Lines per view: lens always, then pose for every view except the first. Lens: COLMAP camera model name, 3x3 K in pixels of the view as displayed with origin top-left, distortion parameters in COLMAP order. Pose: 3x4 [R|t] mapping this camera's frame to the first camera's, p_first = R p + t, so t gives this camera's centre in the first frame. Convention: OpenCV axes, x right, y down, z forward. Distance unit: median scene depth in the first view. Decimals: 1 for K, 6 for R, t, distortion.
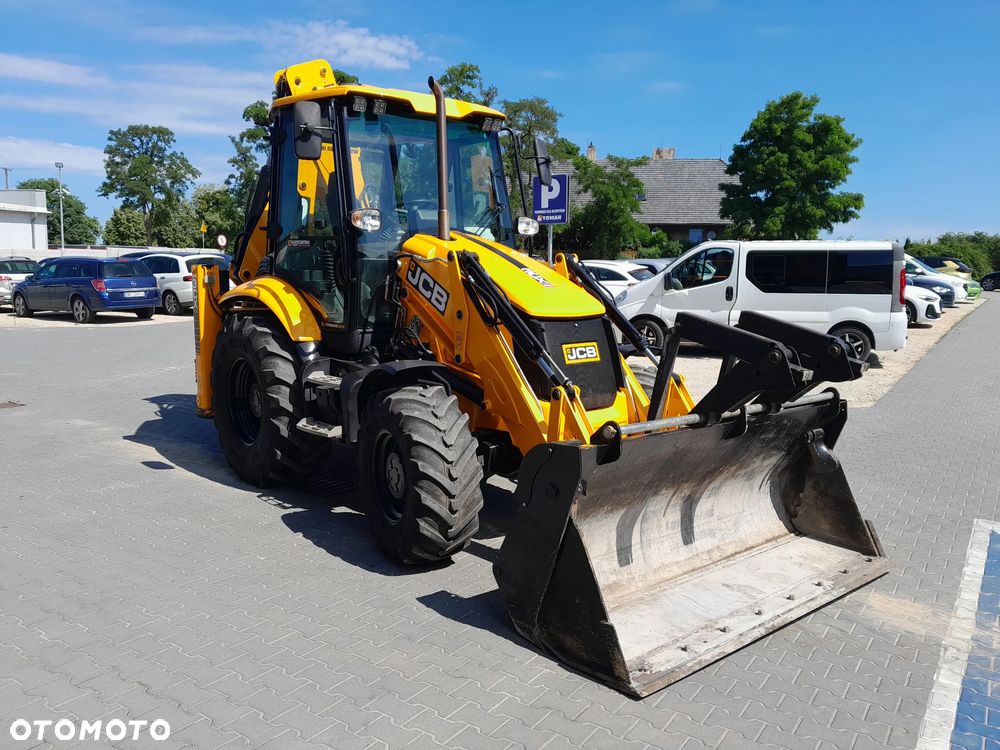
lens RADIAL K [[776.0, 0, 505.6], [0, 776.0, 380.5], [0, 0, 1]] dist [0.096050, -0.125013]
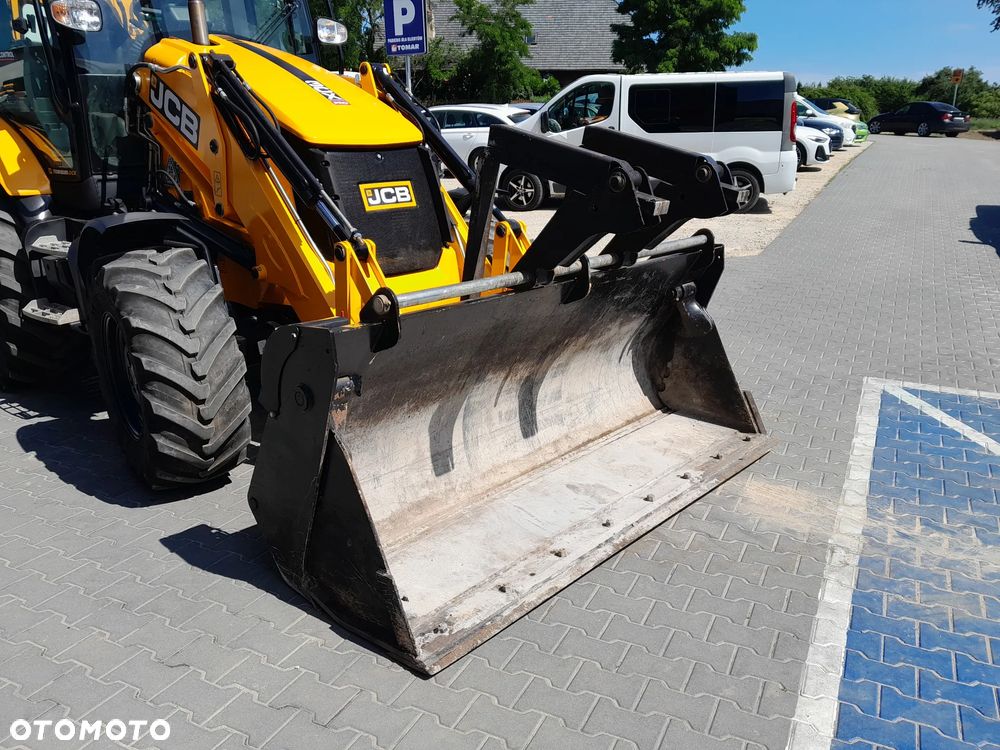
lens RADIAL K [[782.8, 0, 497.7], [0, 782.8, 384.0], [0, 0, 1]] dist [0.024336, -0.012747]
pose [[0.992492, -0.060279, 0.106428, 0.108376], [0.040792, 0.983437, 0.176599, 0.013260], [-0.115311, -0.170932, 0.978512, 0.214700]]
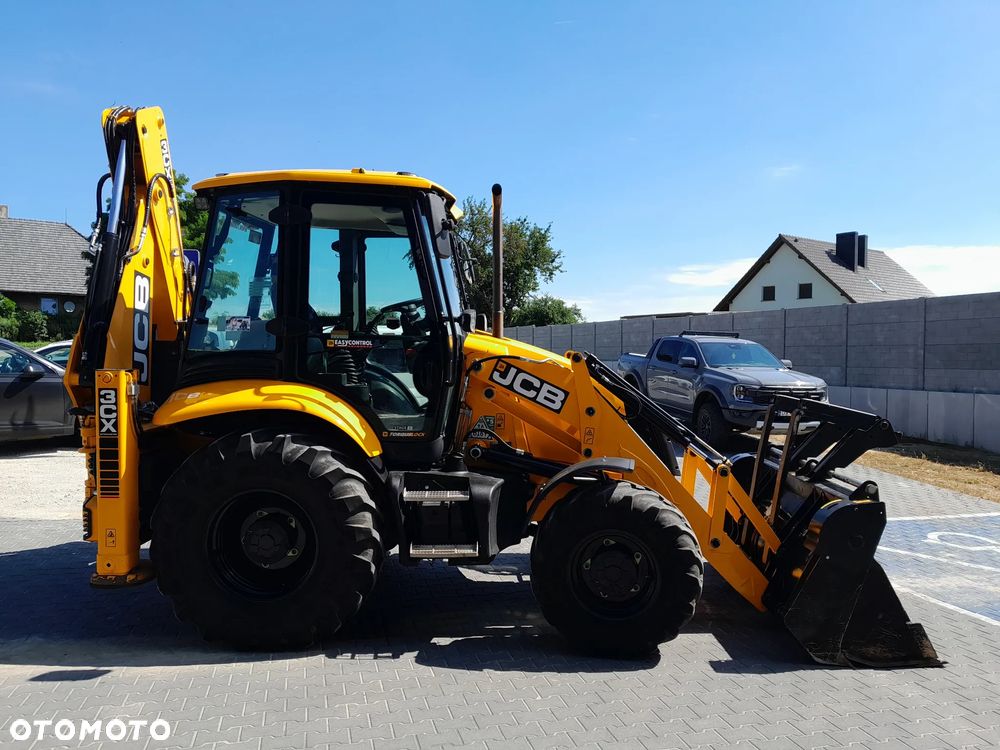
lens RADIAL K [[777.6, 0, 509.7], [0, 777.6, 381.6], [0, 0, 1]] dist [0.099132, -0.146750]
pose [[0.668767, -0.044764, 0.742124, -0.903923], [0.109840, 0.993181, -0.039075, -0.093485], [-0.735314, 0.107647, 0.669123, 0.351842]]
